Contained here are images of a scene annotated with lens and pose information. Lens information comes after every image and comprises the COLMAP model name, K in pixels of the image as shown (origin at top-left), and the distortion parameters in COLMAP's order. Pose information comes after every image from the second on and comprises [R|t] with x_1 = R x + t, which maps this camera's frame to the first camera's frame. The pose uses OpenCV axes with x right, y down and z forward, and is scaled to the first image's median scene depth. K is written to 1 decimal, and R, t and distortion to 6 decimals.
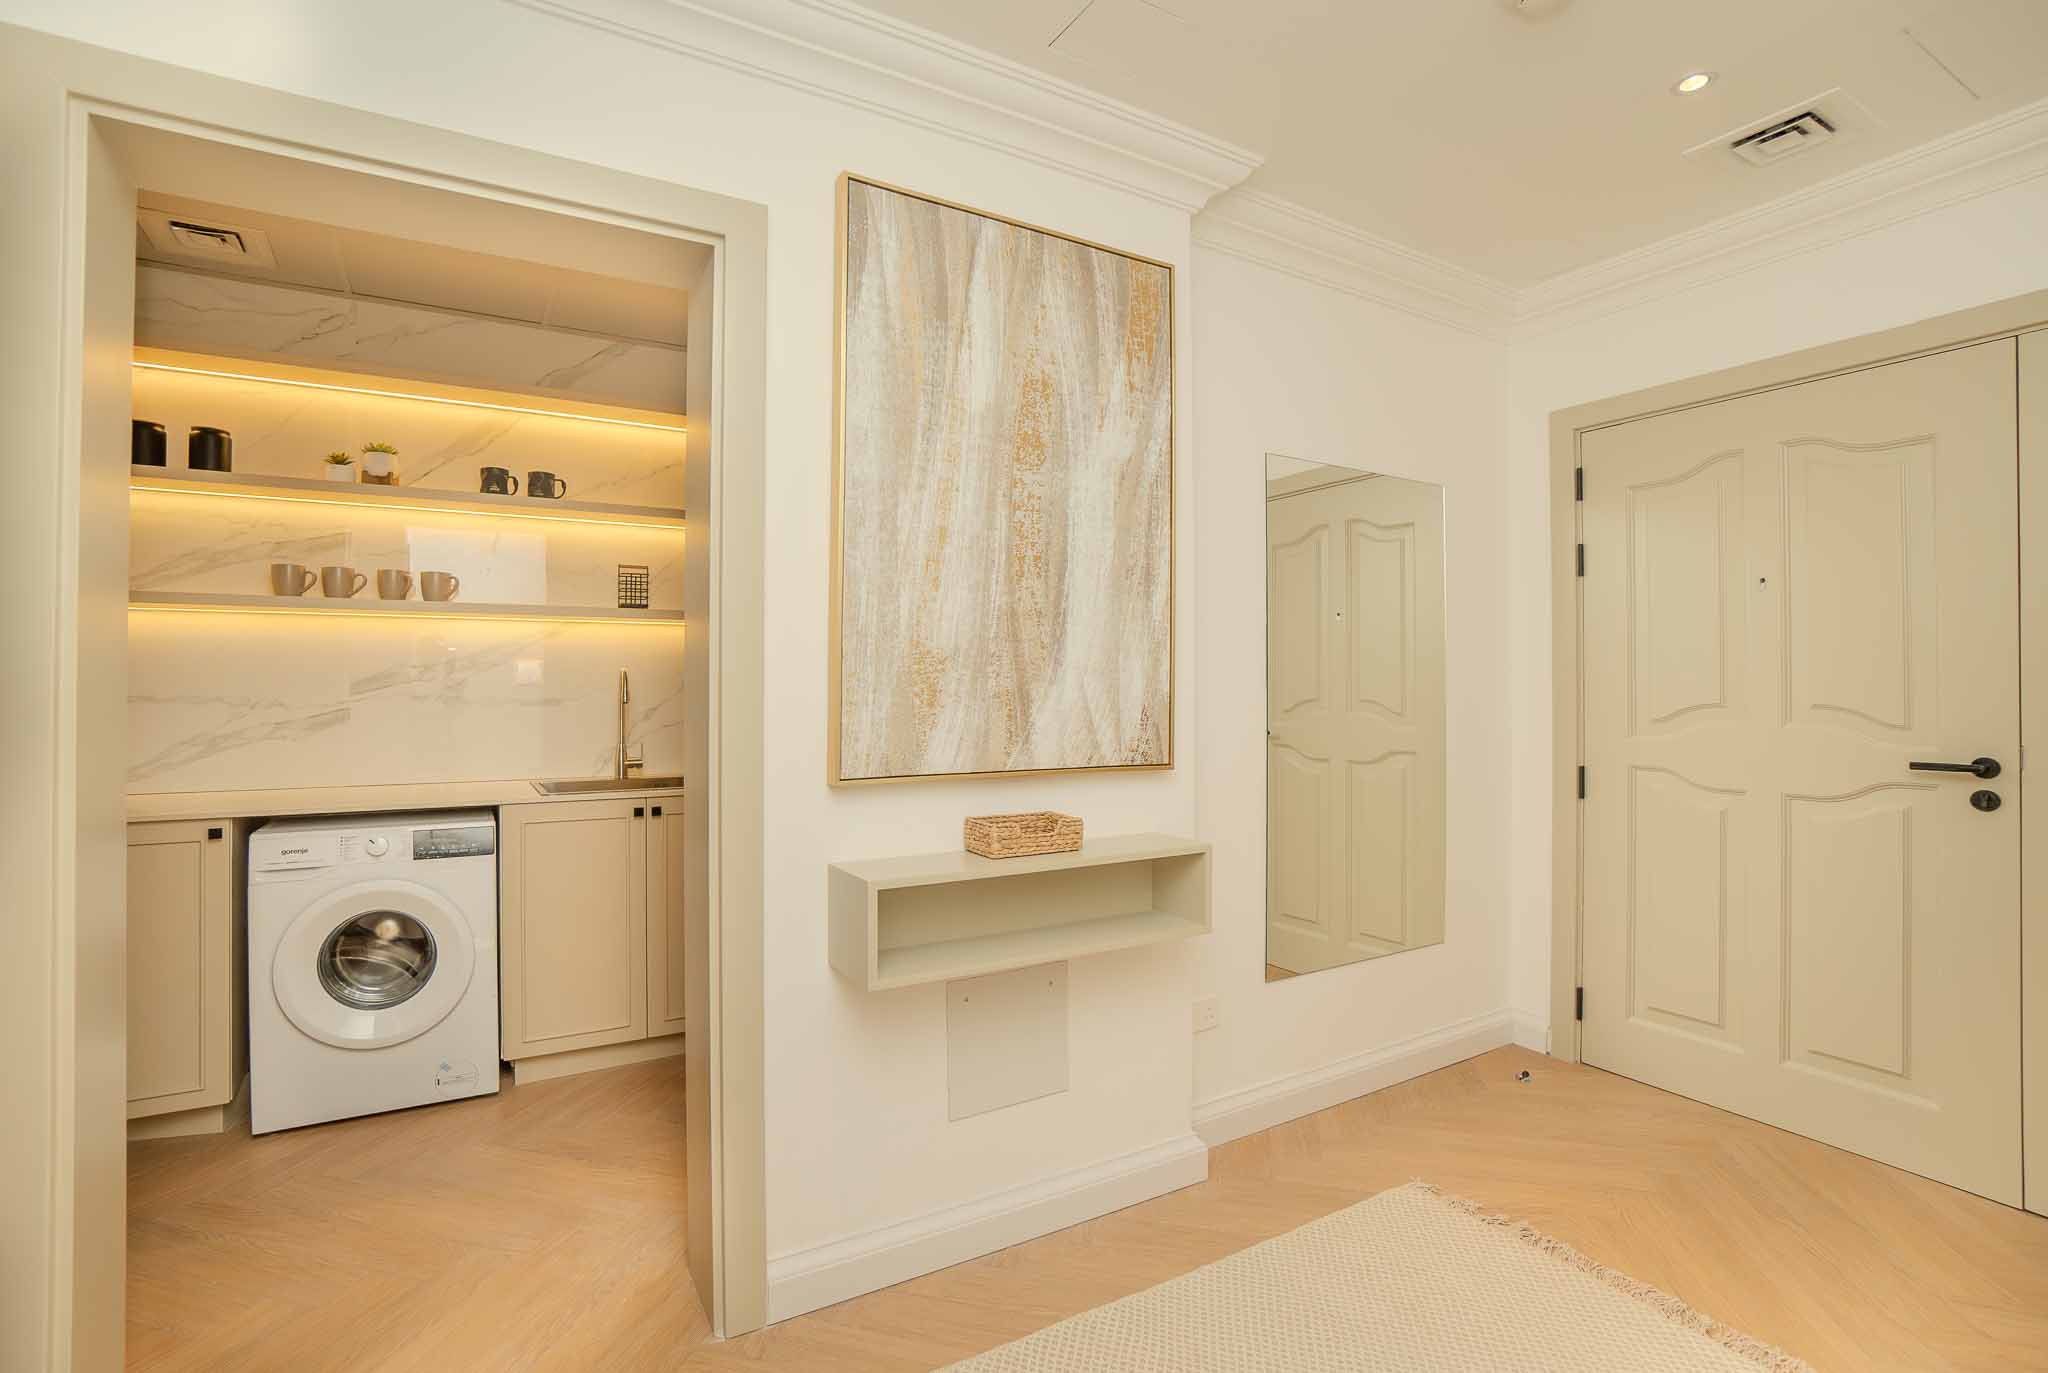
lens RADIAL K [[952.7, 0, 1084.0], [0, 952.7, 678.2], [0, 0, 1]] dist [-0.046259, 0.001839]
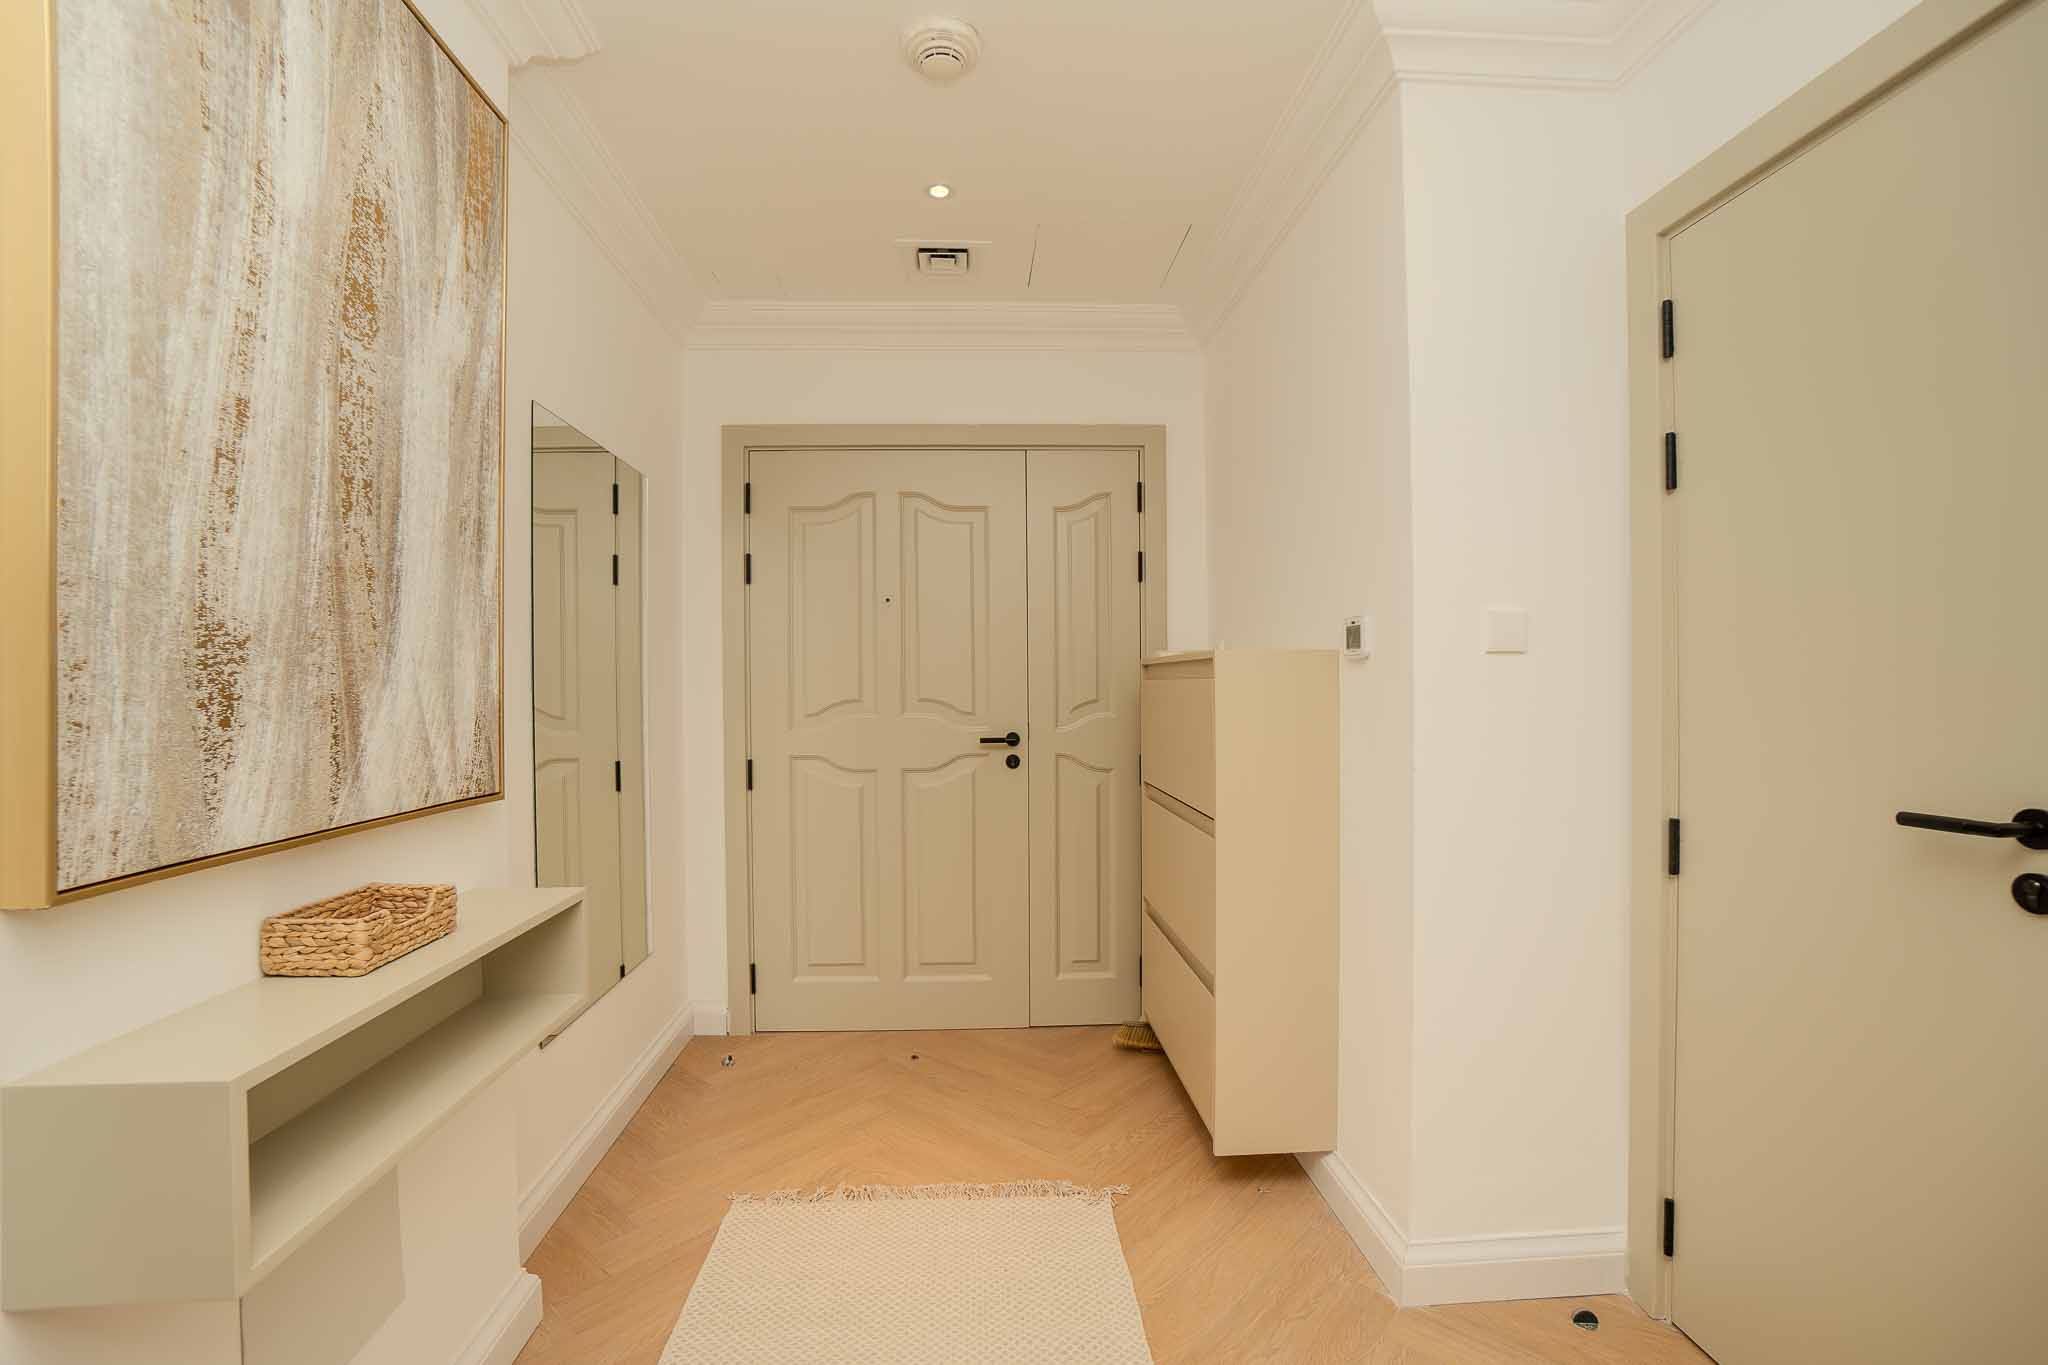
lens RADIAL K [[908.3, 0, 1024.4], [0, 908.3, 686.9], [0, 0, 1]] dist [-0.056783, 0.019812]
pose [[0.487917, -0.007645, 0.872857, -0.345394], [0.002405, 0.999970, 0.007414, 0.004397], [-0.872887, -0.001518, 0.487920, 0.334752]]
